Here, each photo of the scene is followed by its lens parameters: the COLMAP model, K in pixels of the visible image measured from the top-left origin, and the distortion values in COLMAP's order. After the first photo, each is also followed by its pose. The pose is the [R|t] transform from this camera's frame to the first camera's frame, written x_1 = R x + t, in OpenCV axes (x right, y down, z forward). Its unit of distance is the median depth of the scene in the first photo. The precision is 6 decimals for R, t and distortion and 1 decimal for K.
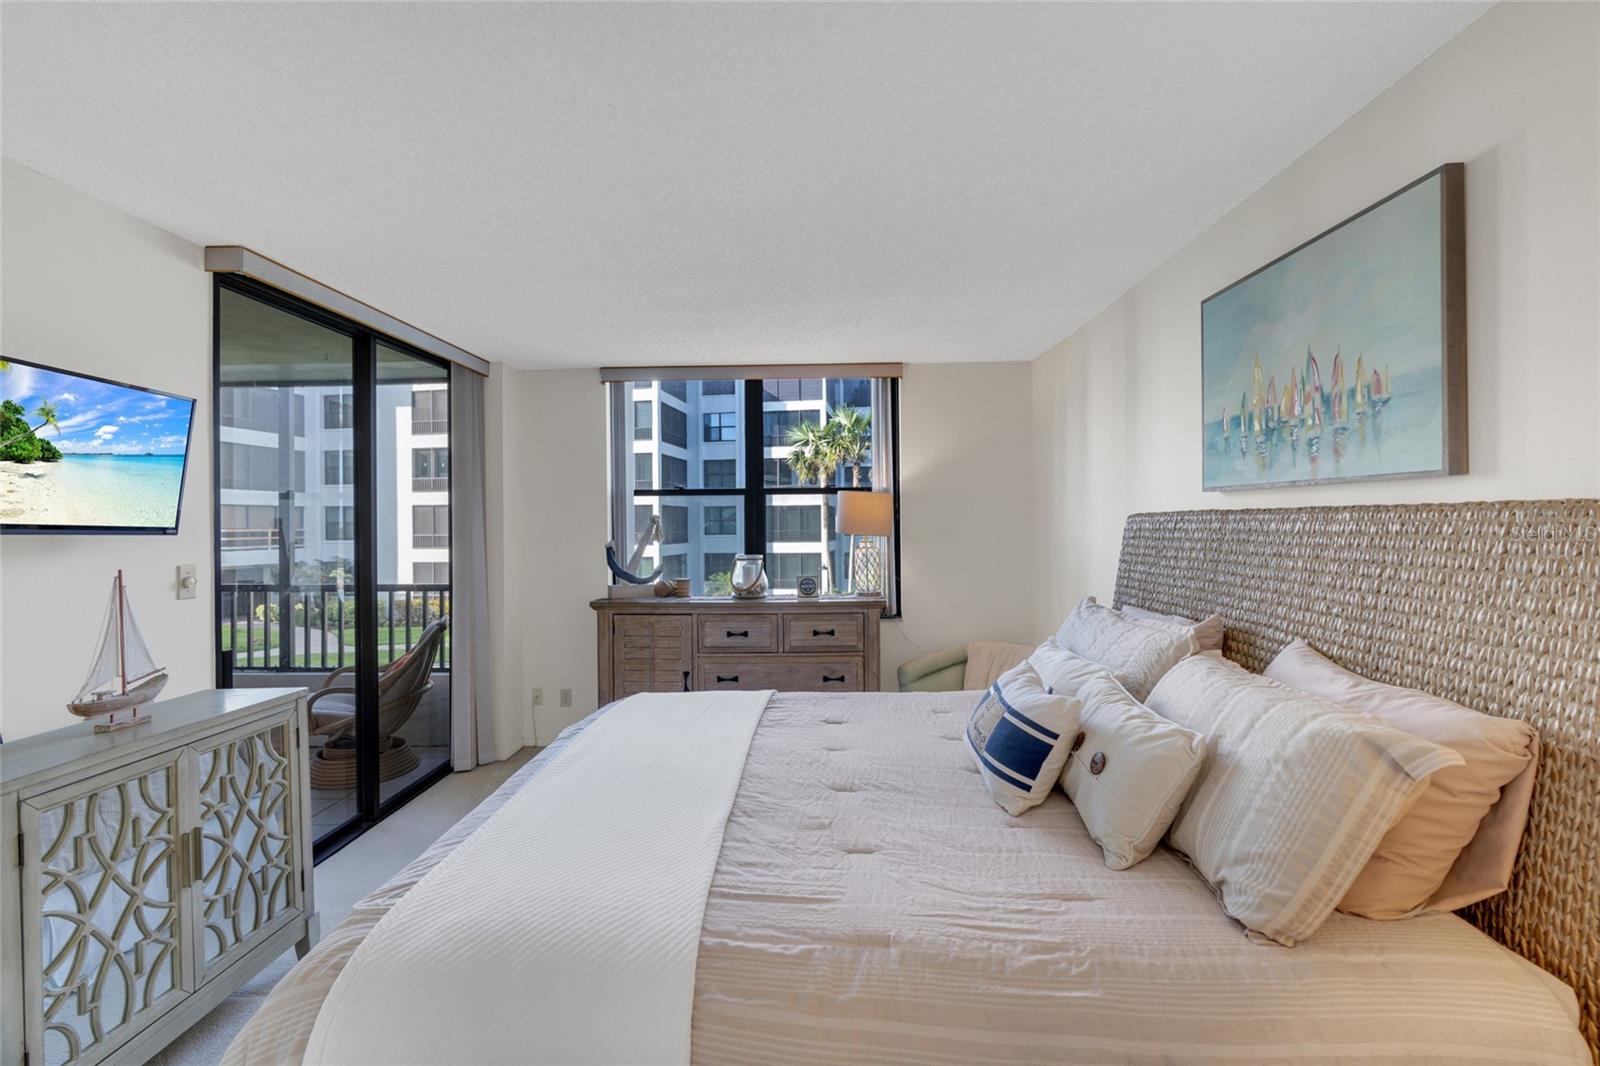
lens RADIAL K [[723.0, 0, 791.5], [0, 723.0, 522.4], [0, 0, 1]] dist [-0.013000, 0.000103]
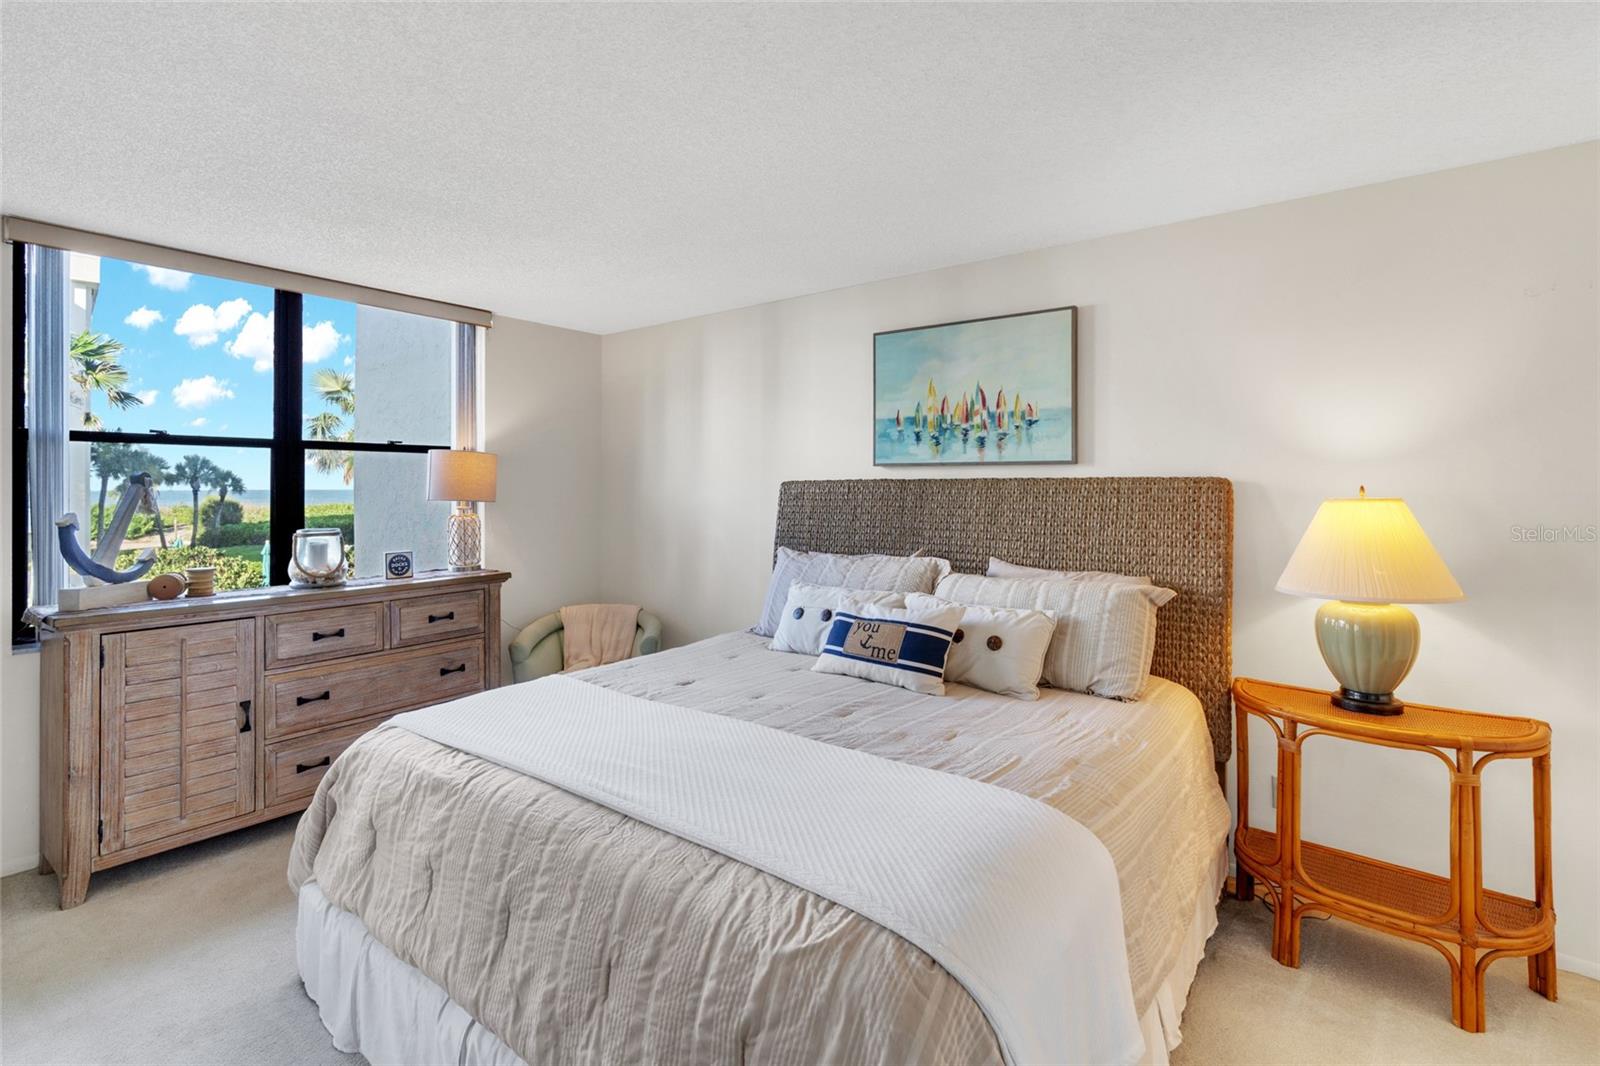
lens RADIAL K [[738.4, 0, 799.5], [0, 738.4, 485.0], [0, 0, 1]] dist [-0.013566, 0.000077]
pose [[0.569064, 0.009050, 0.822244, -0.473517], [-0.003752, 0.999958, -0.008410, 0.004931], [-0.822285, 0.001701, 0.569073, 0.189875]]
